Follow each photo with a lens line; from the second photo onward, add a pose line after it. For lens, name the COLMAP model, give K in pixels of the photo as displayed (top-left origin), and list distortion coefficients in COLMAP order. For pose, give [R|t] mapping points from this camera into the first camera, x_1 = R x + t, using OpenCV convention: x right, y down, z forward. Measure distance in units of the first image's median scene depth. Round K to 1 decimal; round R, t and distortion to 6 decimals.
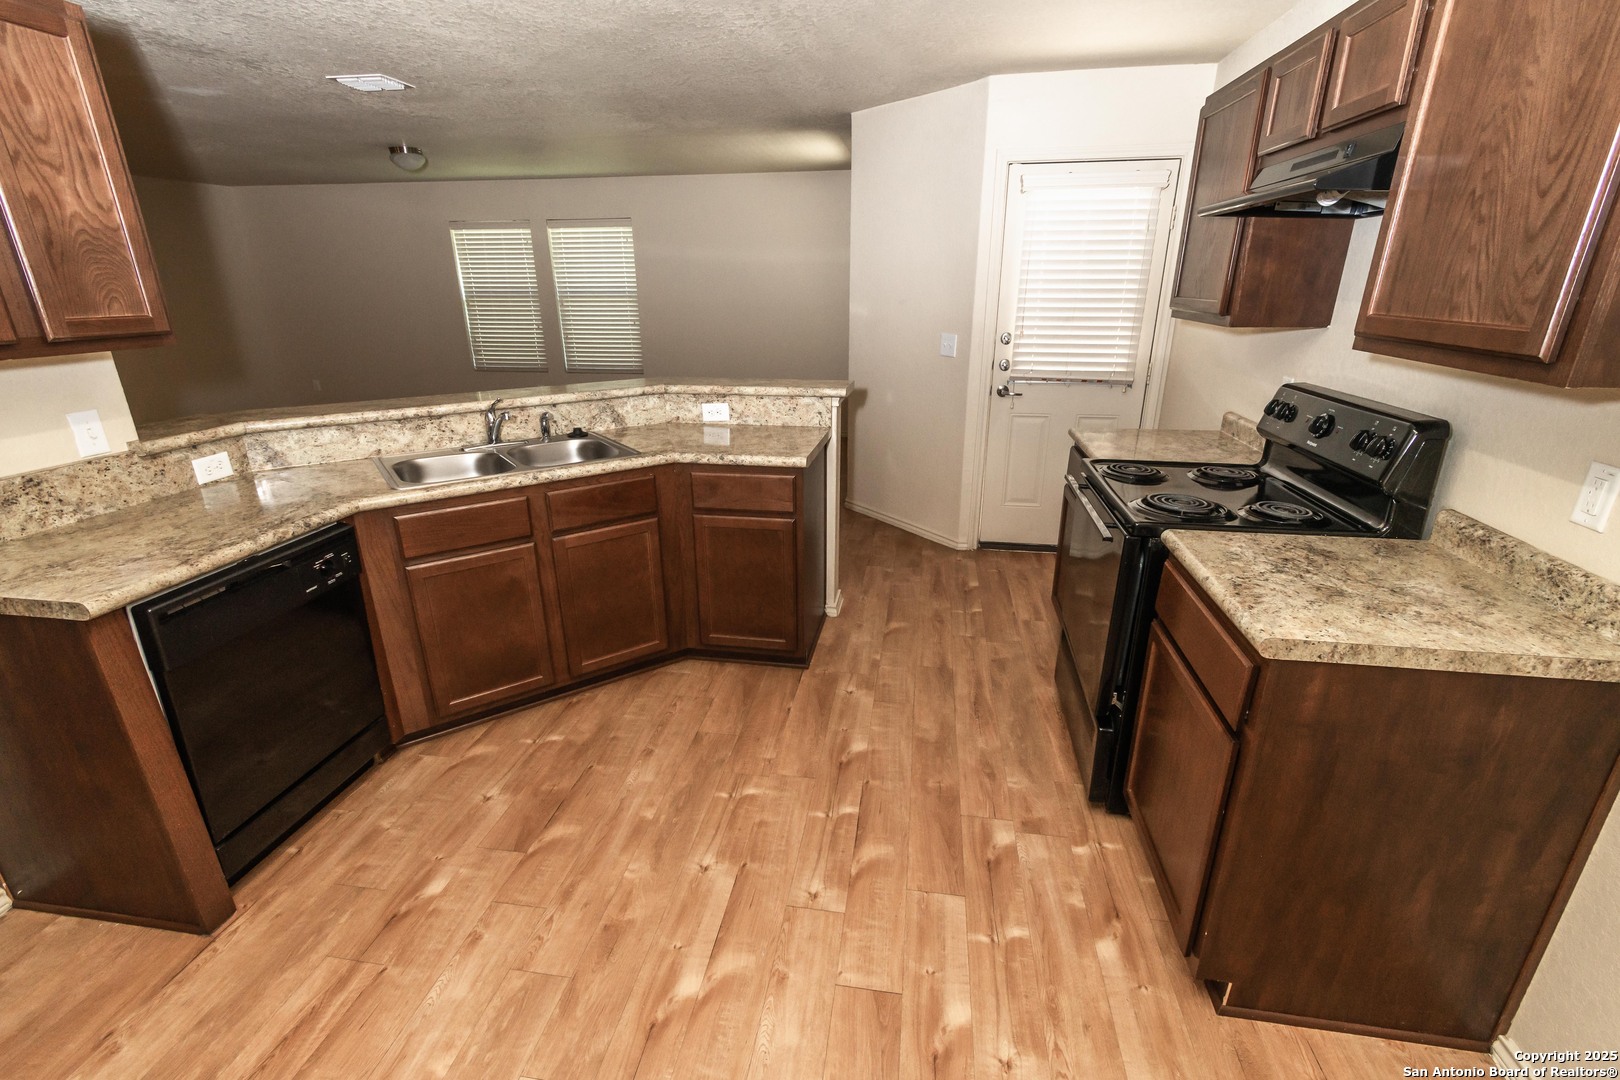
lens RADIAL K [[719.2, 0, 813.4], [0, 719.2, 544.2], [0, 0, 1]] dist [-0.000080, 0.000127]
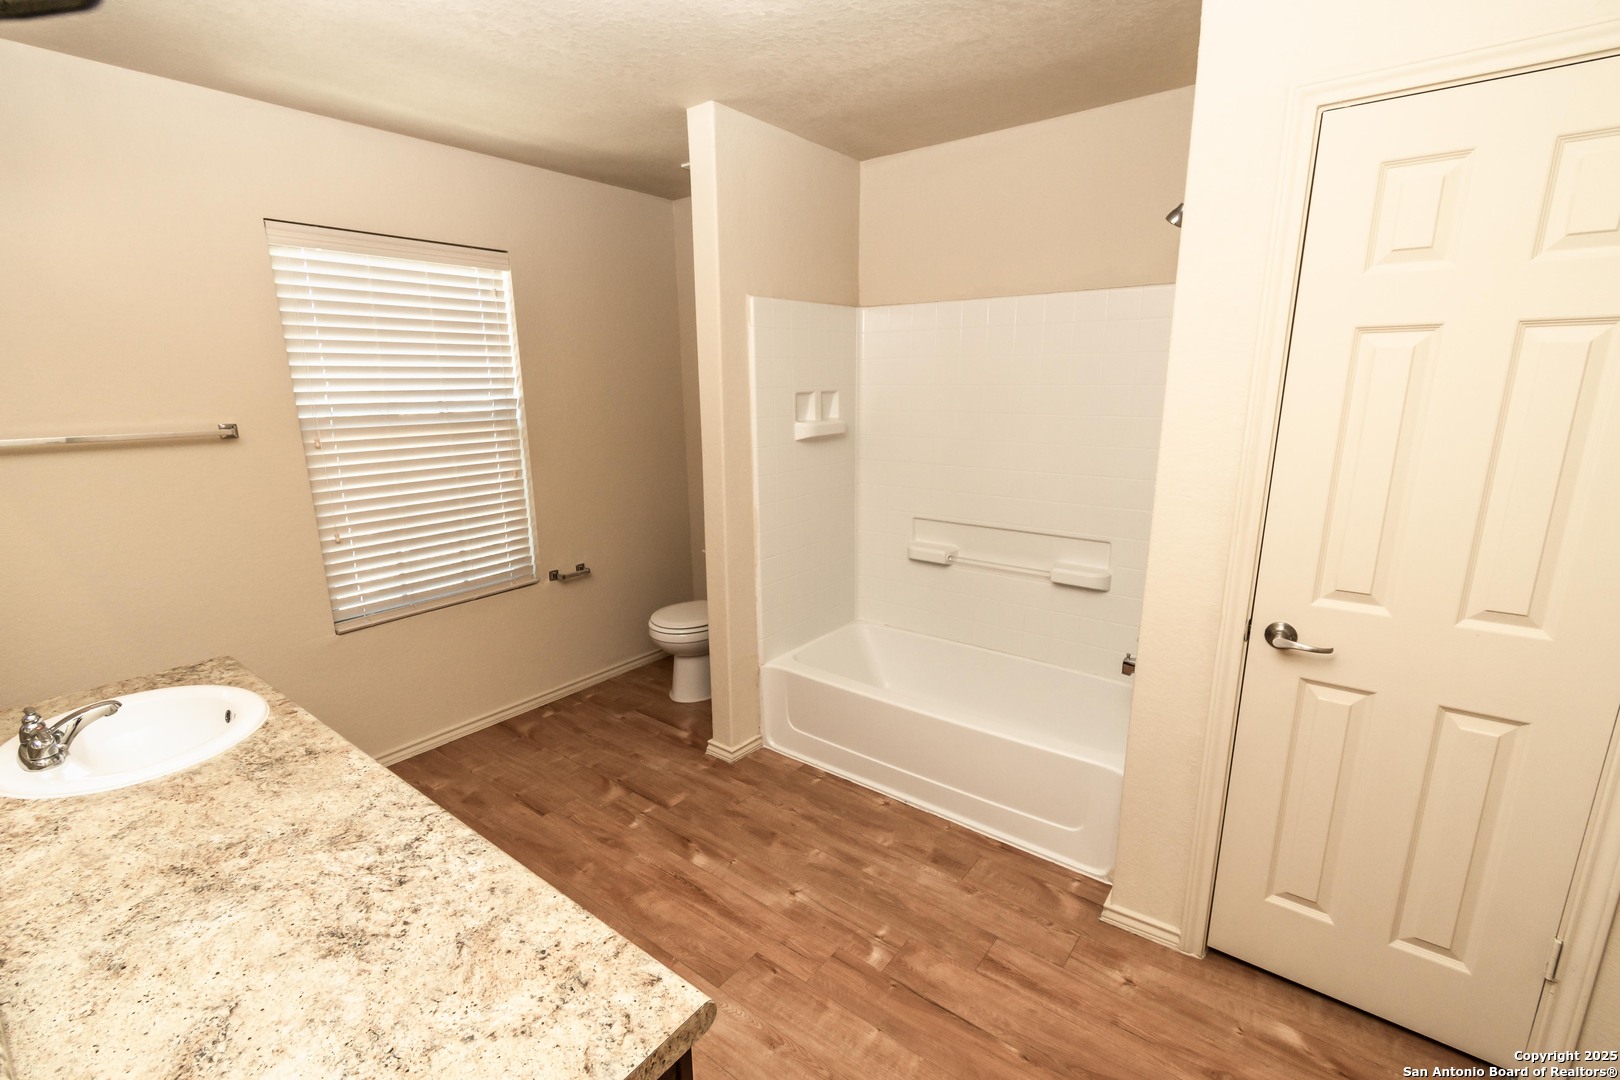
lens RADIAL K [[719.2, 0, 813.4], [0, 719.2, 544.2], [0, 0, 1]] dist [-0.000080, 0.000127]
pose [[-0.470392, 0.204076, -0.858536, 1.015337], [-0.296584, 0.879739, 0.371614, -0.631667], [0.831125, 0.429433, -0.353297, 1.461689]]
